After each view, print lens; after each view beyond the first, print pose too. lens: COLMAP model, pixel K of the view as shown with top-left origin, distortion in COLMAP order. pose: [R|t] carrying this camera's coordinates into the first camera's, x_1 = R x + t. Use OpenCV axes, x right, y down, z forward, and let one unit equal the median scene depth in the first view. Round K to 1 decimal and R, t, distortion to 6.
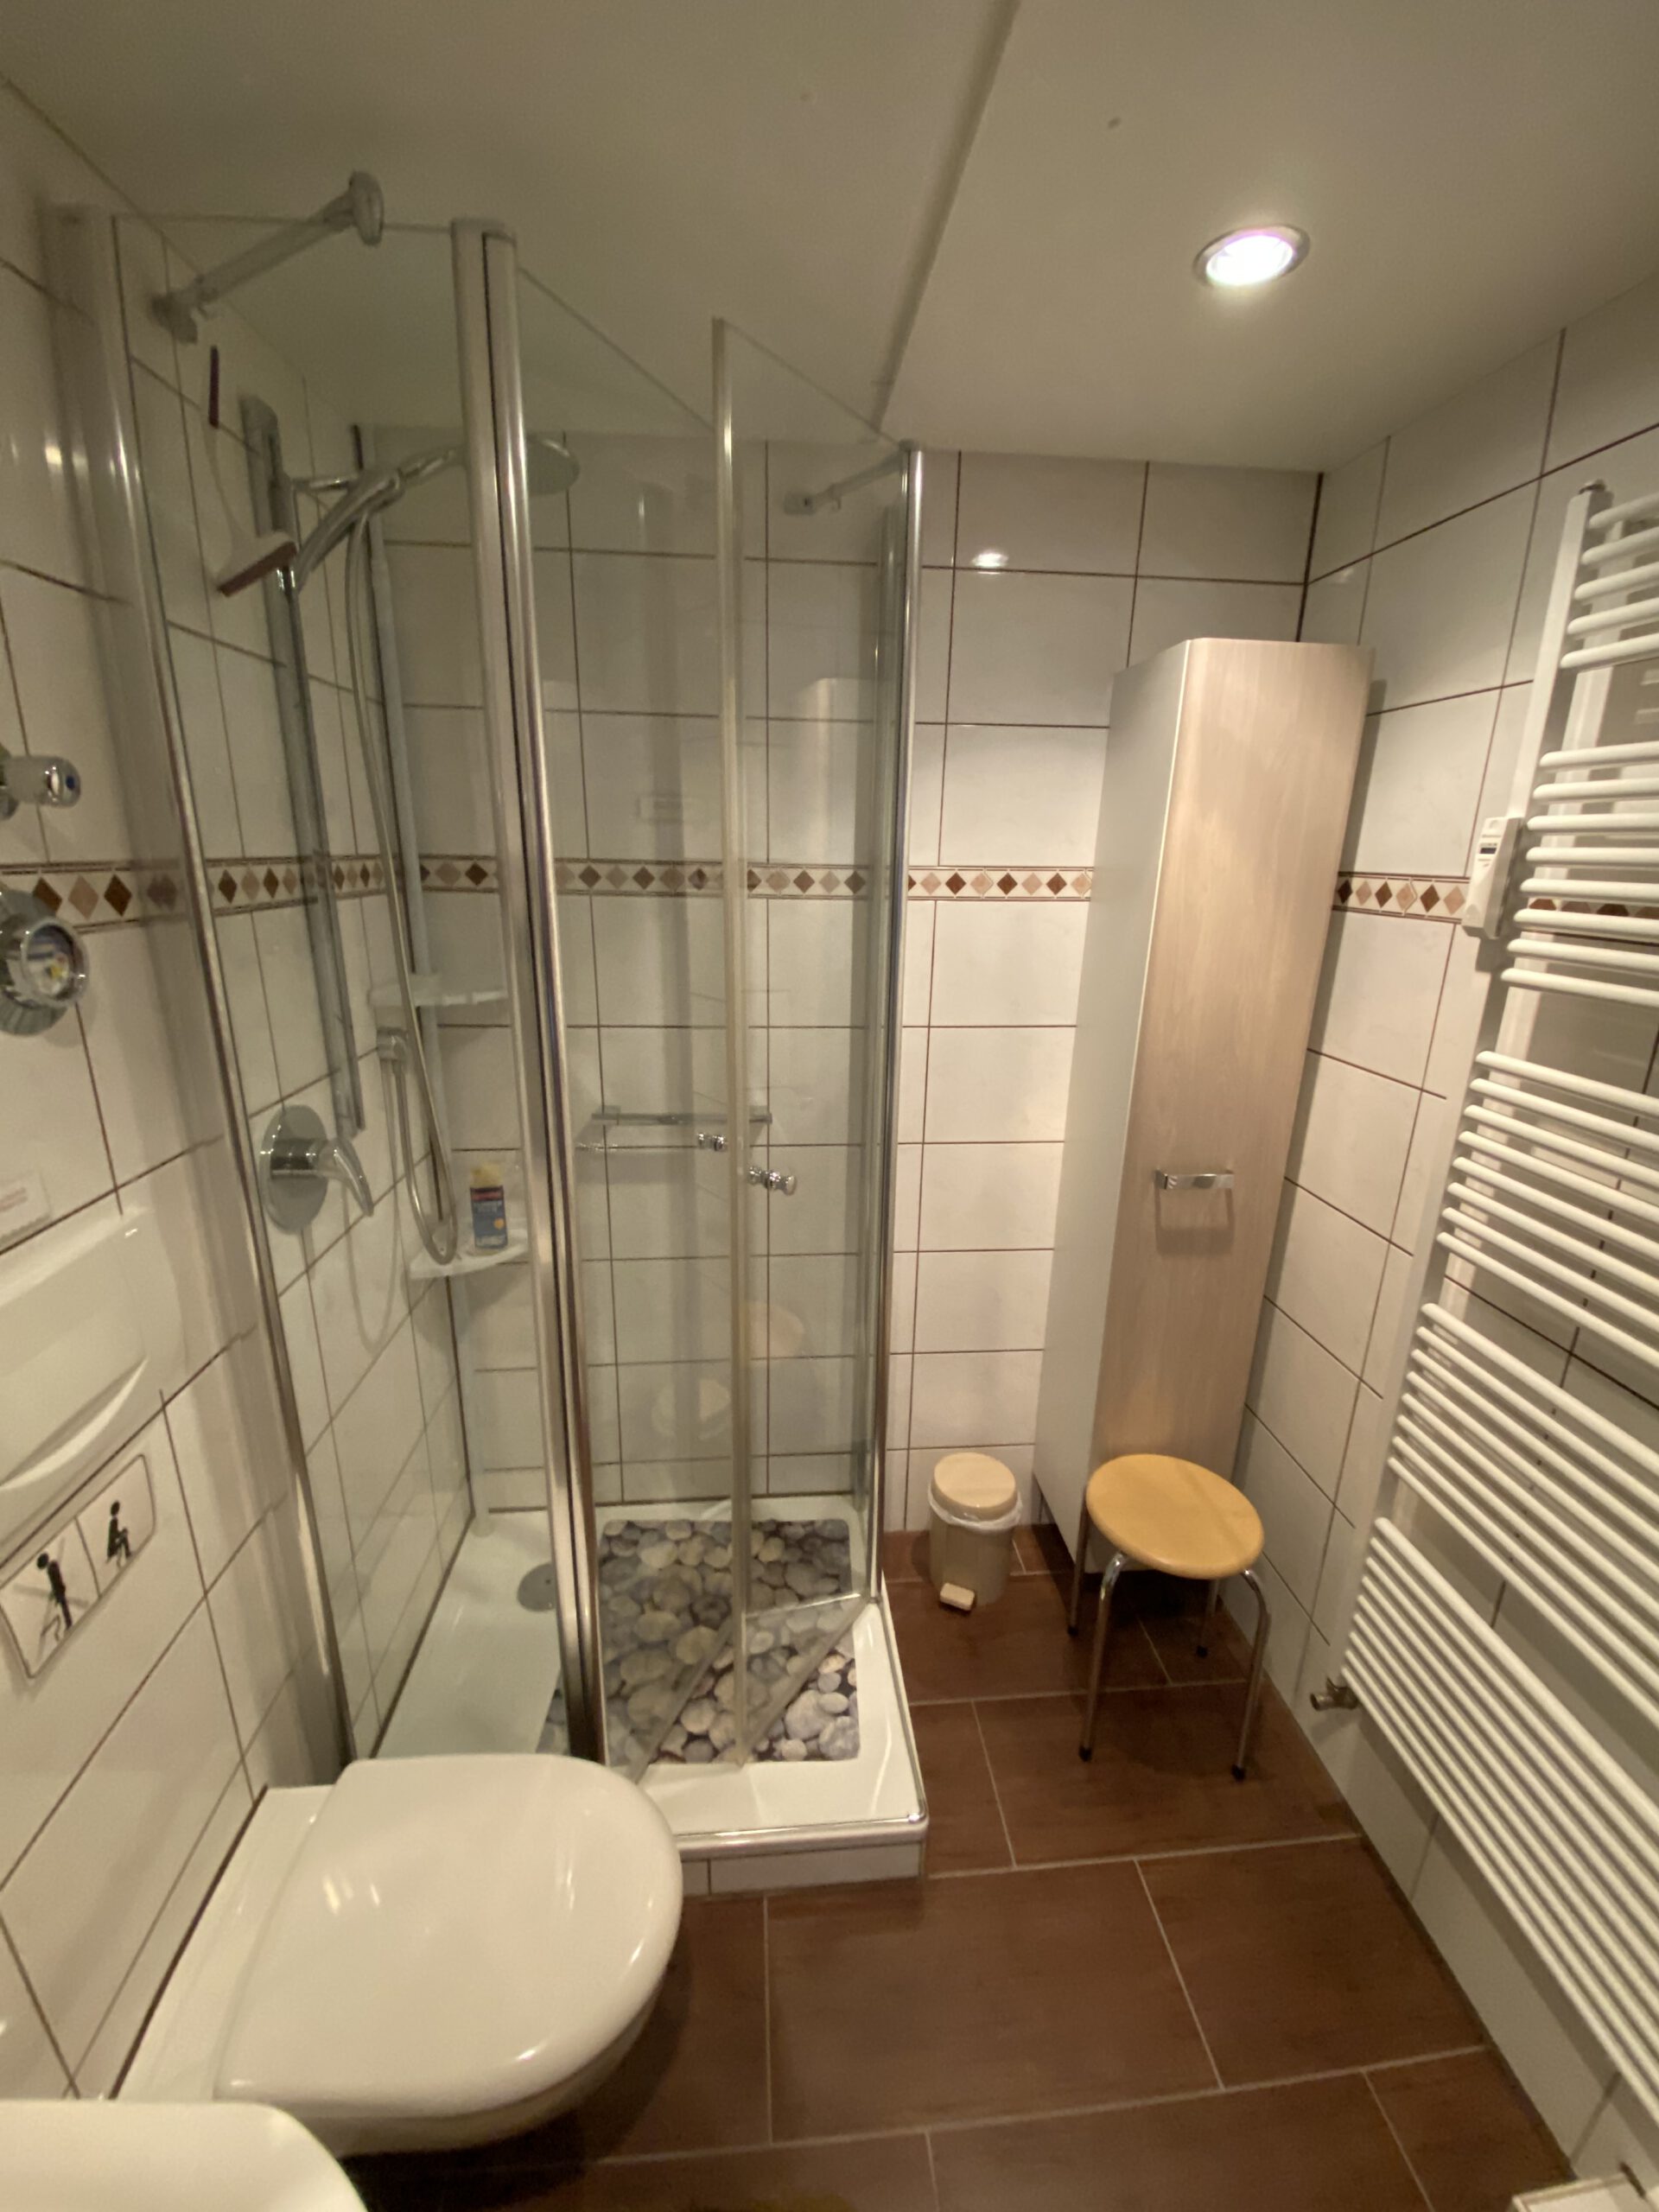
lens RADIAL K [[881.0, 0, 829.5], [0, 881.0, 1106.0], [0, 0, 1]] dist [0.023956, -0.022948]
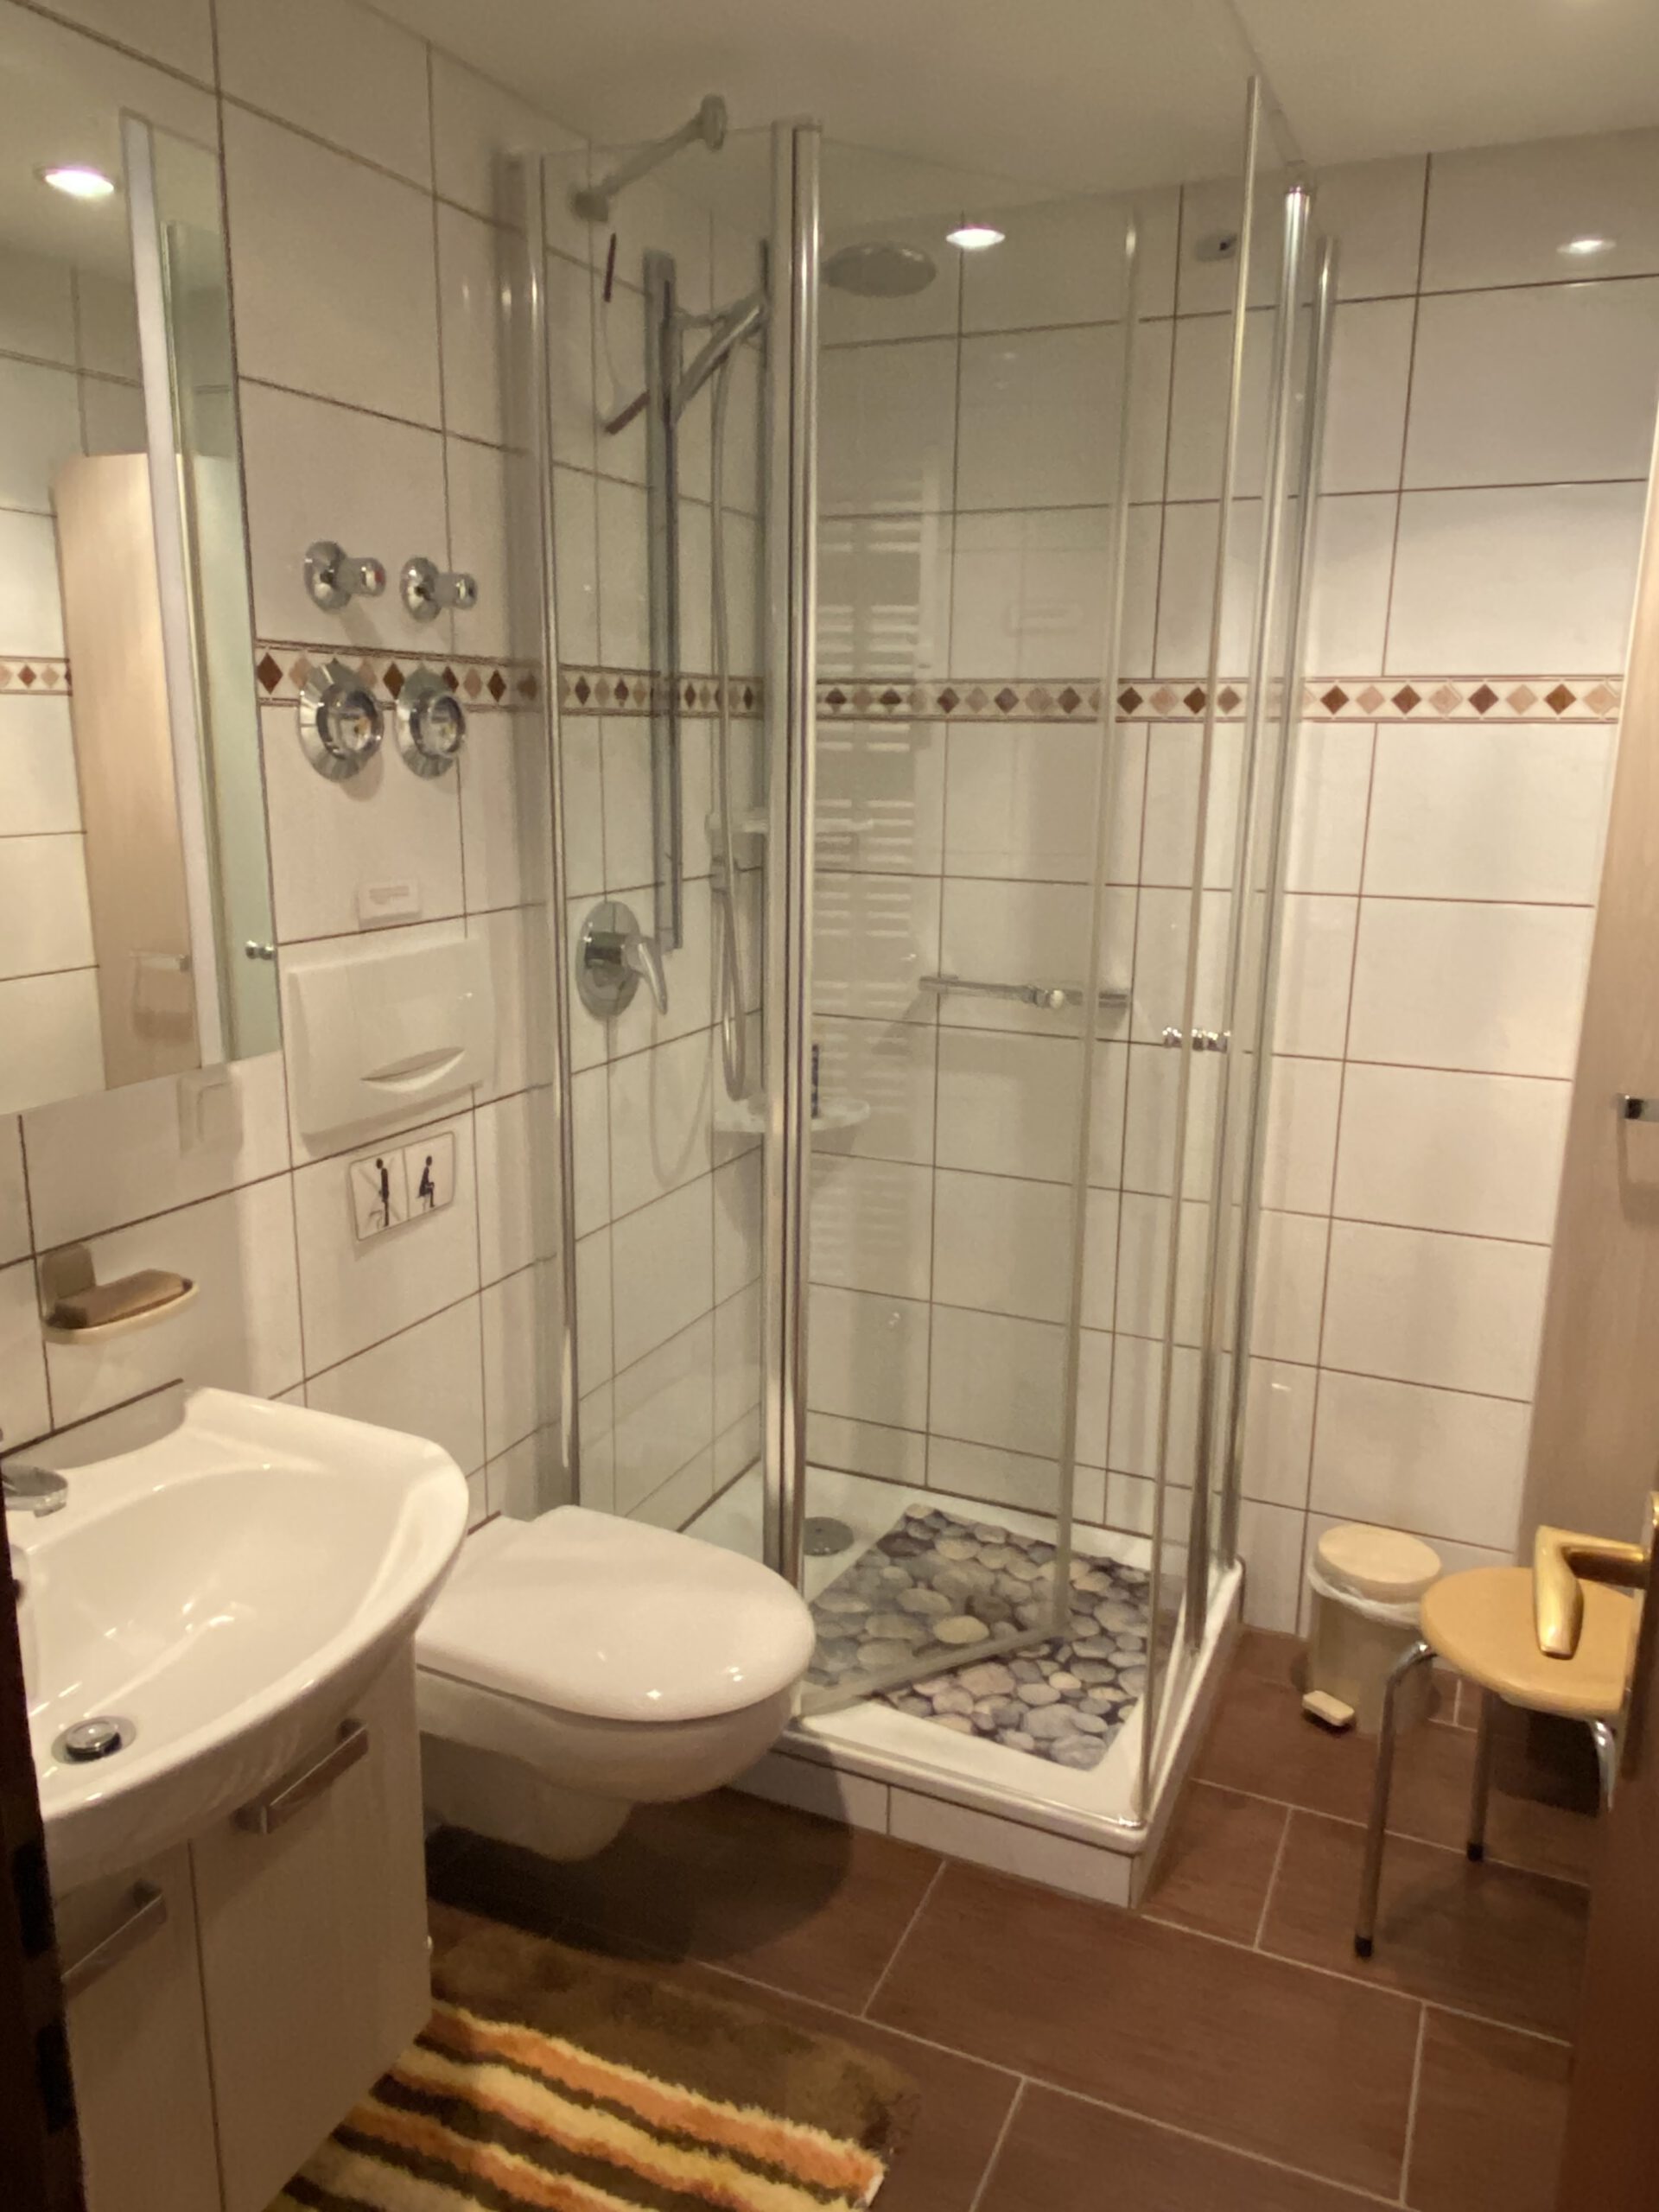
lens RADIAL K [[1552.8, 0, 829.5], [0, 1552.8, 1106.0], [0, 0, 1]] dist [0.153949, -0.271809]
pose [[0.873222, 0.107817, -0.475246, 0.543816], [-0.133018, 0.990920, -0.019603, 0.246392], [0.468817, 0.080334, 0.879634, -0.516373]]
